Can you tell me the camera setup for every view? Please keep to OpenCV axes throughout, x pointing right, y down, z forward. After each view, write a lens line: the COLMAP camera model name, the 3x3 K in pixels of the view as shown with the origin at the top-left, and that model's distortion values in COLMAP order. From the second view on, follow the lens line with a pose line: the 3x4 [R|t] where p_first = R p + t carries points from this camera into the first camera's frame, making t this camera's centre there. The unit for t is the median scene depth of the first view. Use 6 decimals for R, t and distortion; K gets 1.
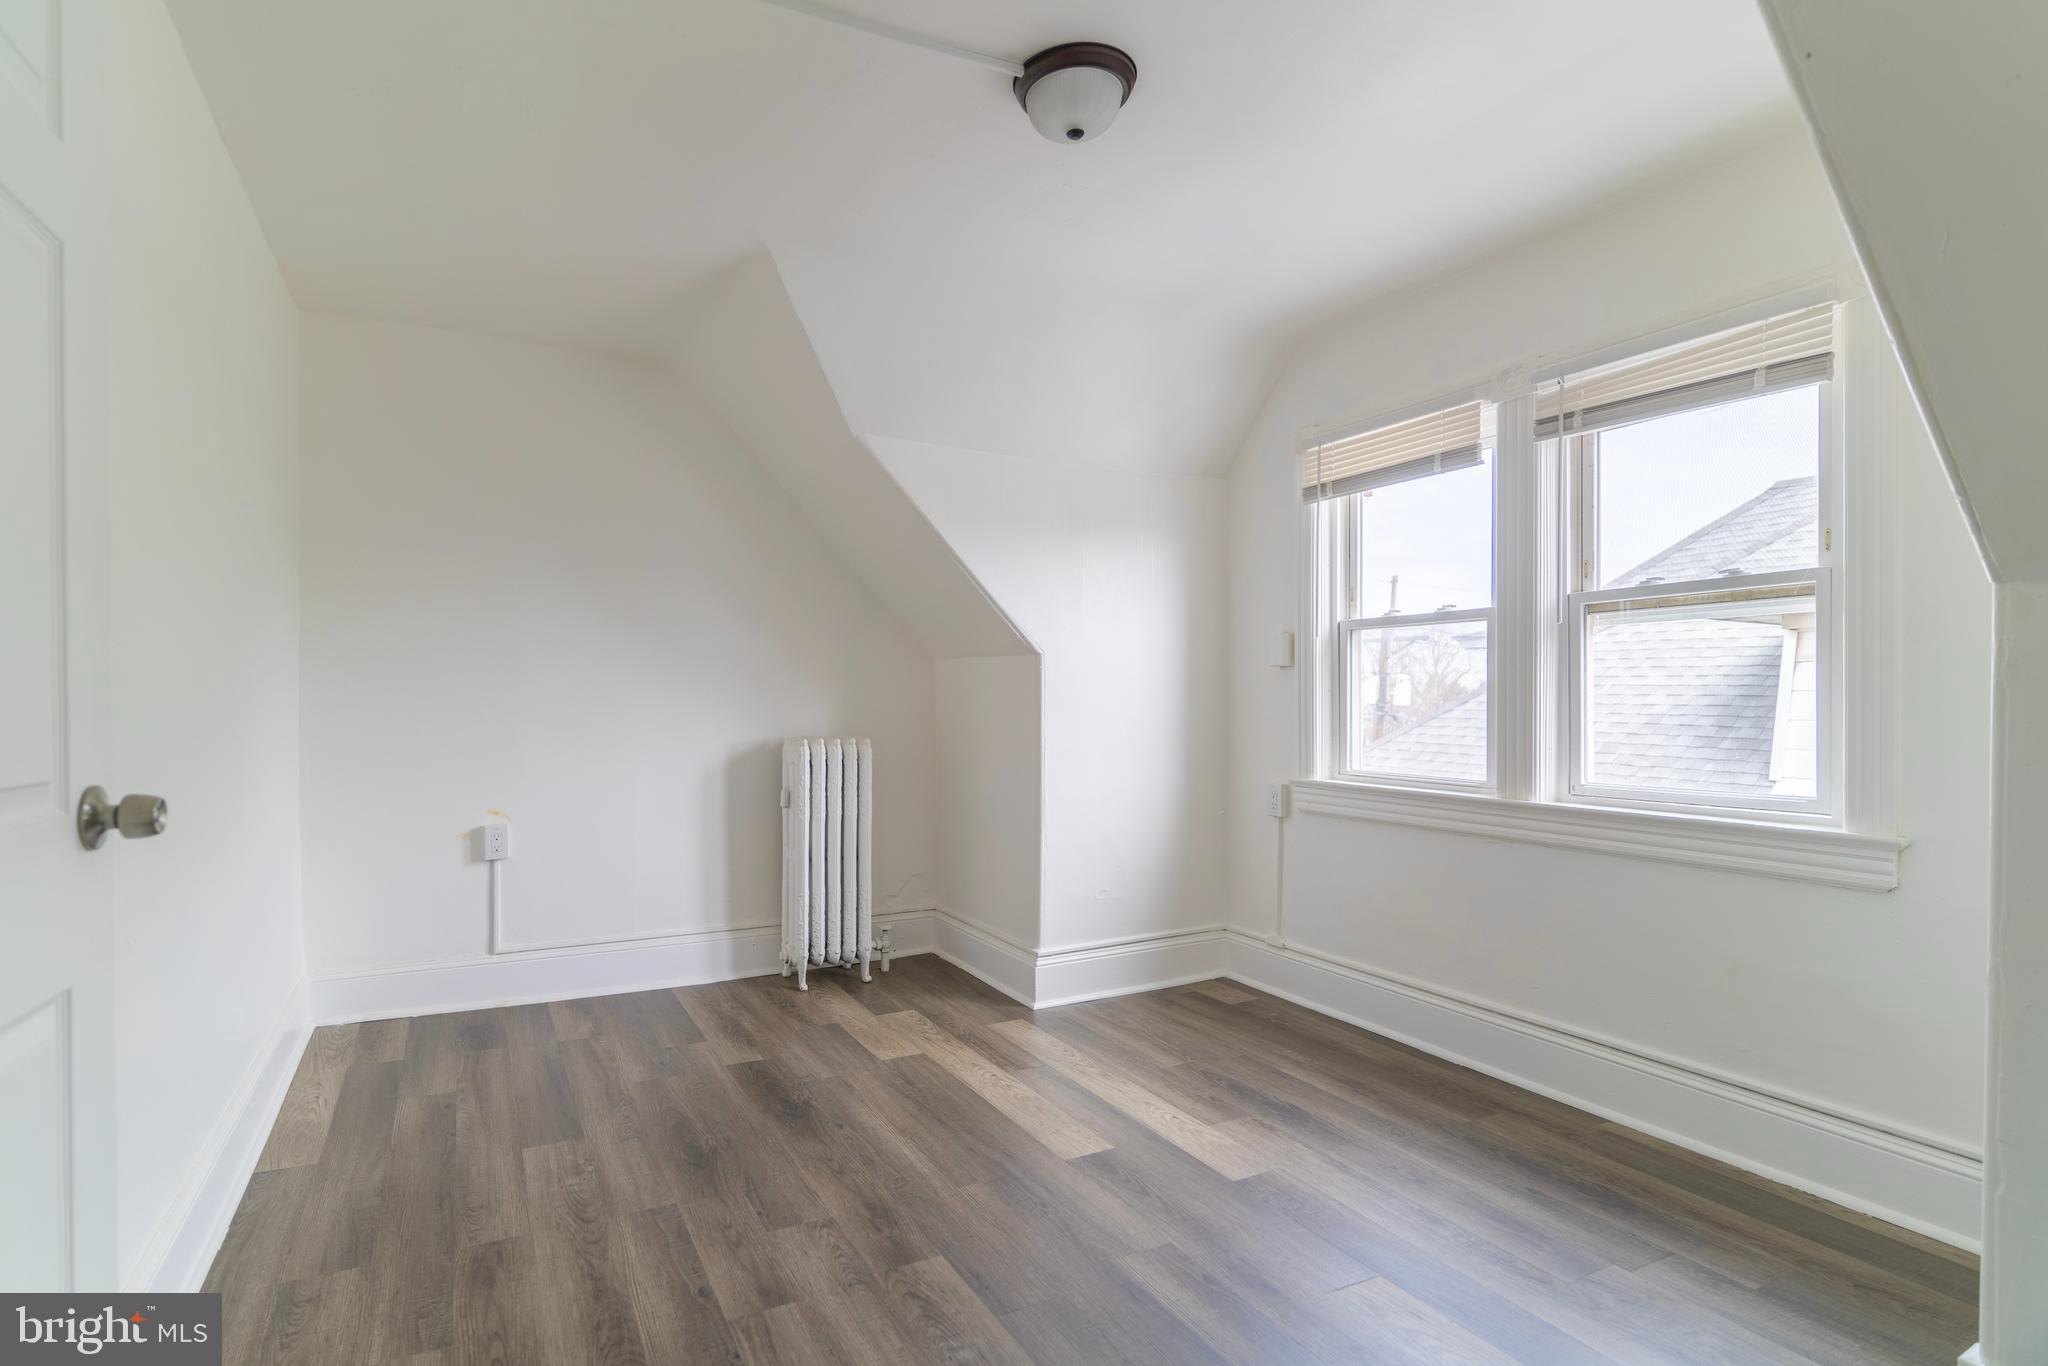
lens RADIAL K [[971.9, 0, 1028.2], [0, 971.9, 696.9], [0, 0, 1]] dist [0.003184, 0.001031]
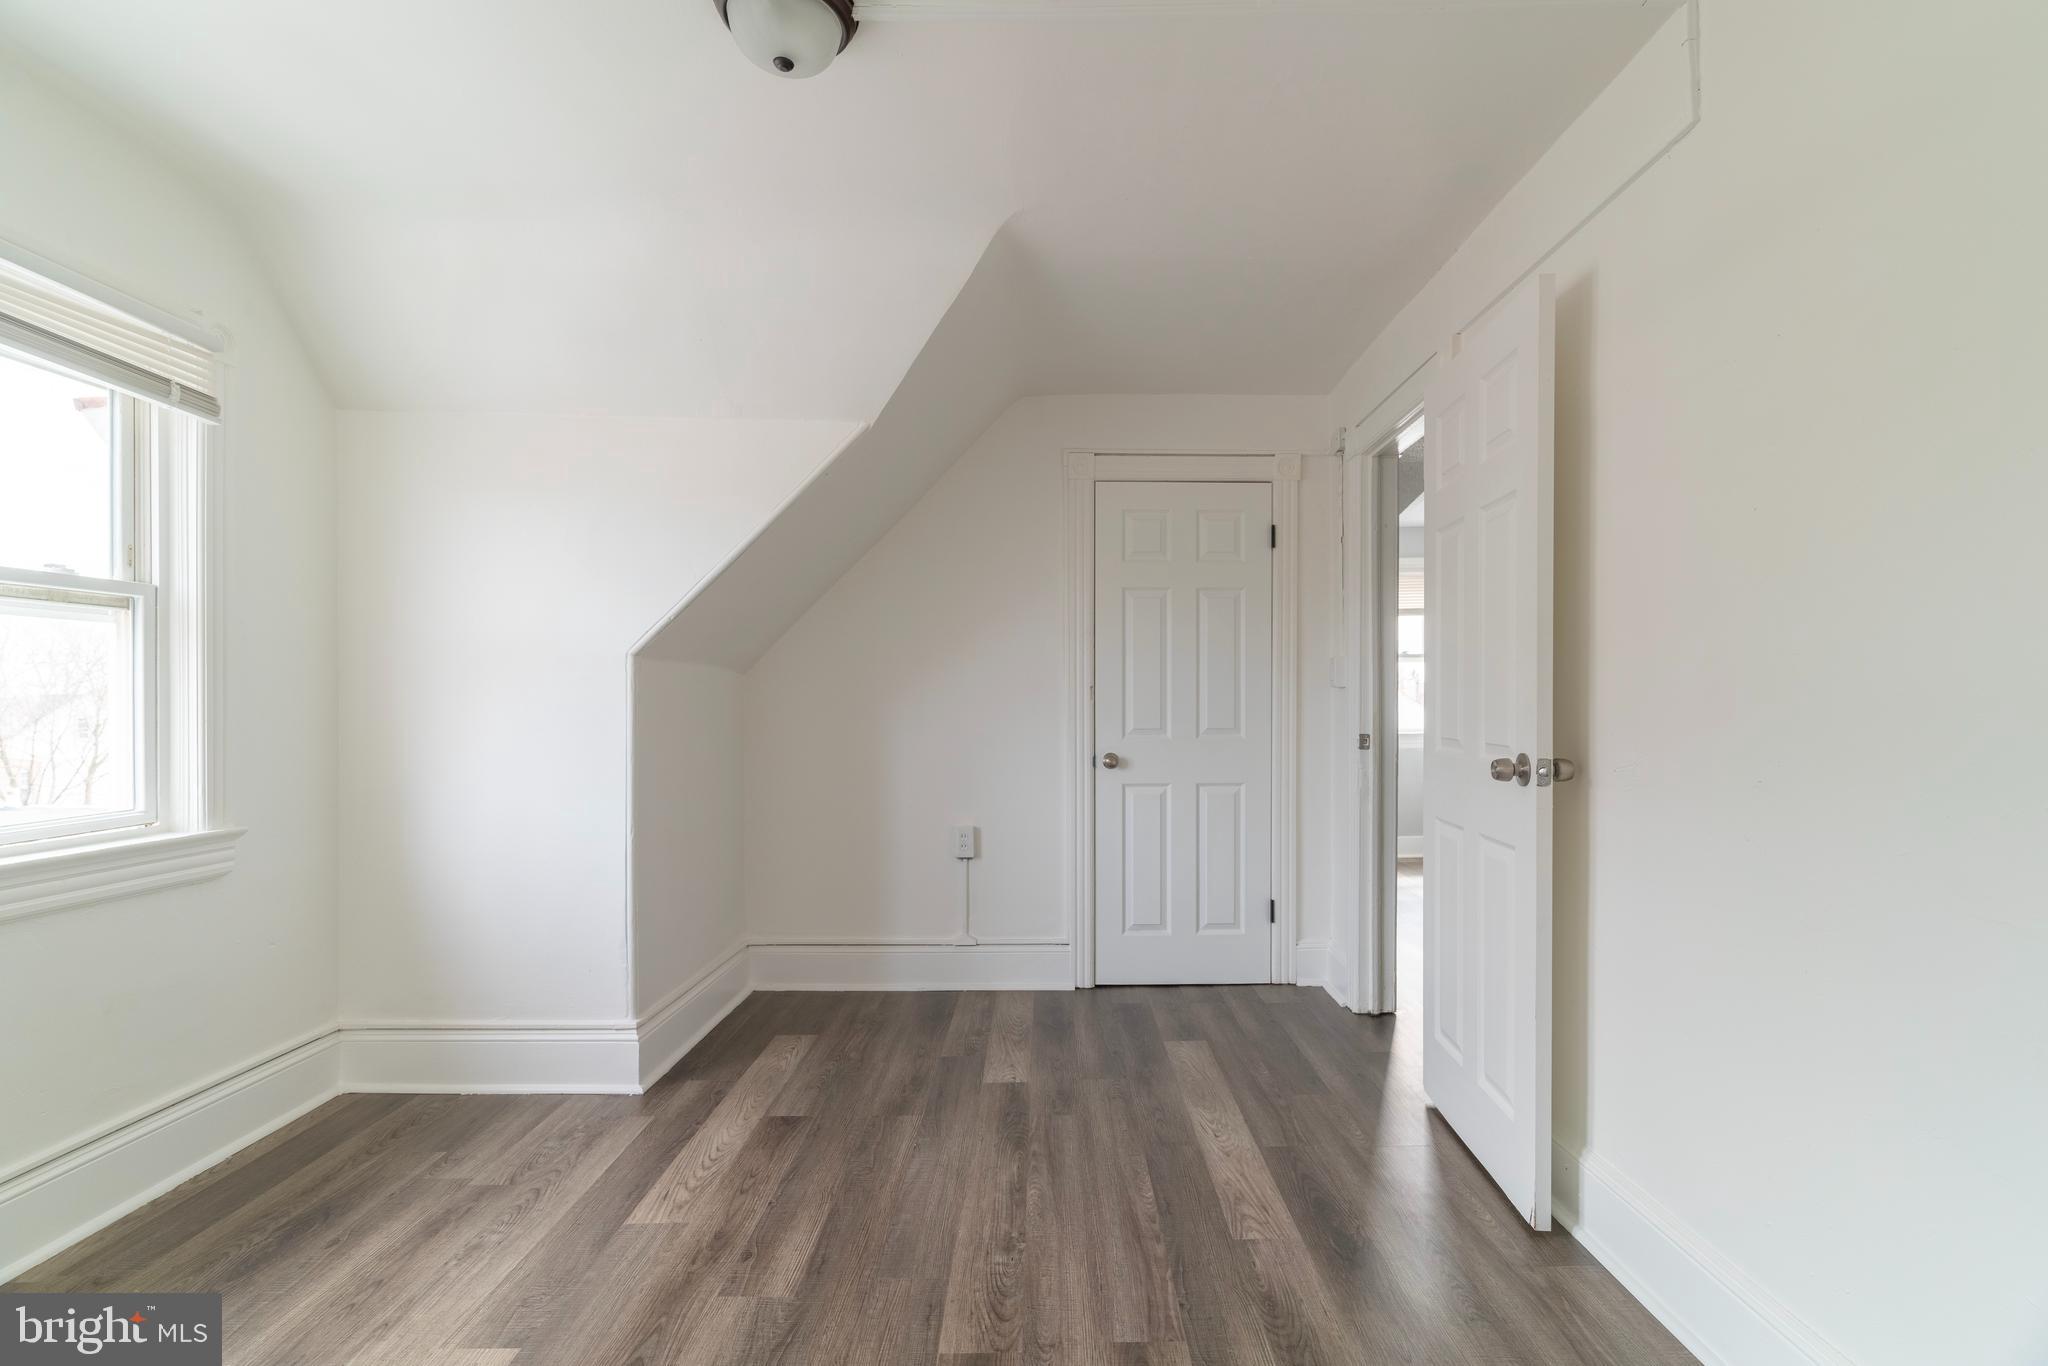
lens RADIAL K [[971.9, 0, 1017.7], [0, 971.9, 701.6], [0, 0, 1]] dist [0.003184, 0.001031]
pose [[-0.847963, 0.002856, 0.530048, -0.651244], [0.002191, 0.999996, -0.001883, 0.002365], [-0.530051, -0.000435, -0.847966, 1.821200]]
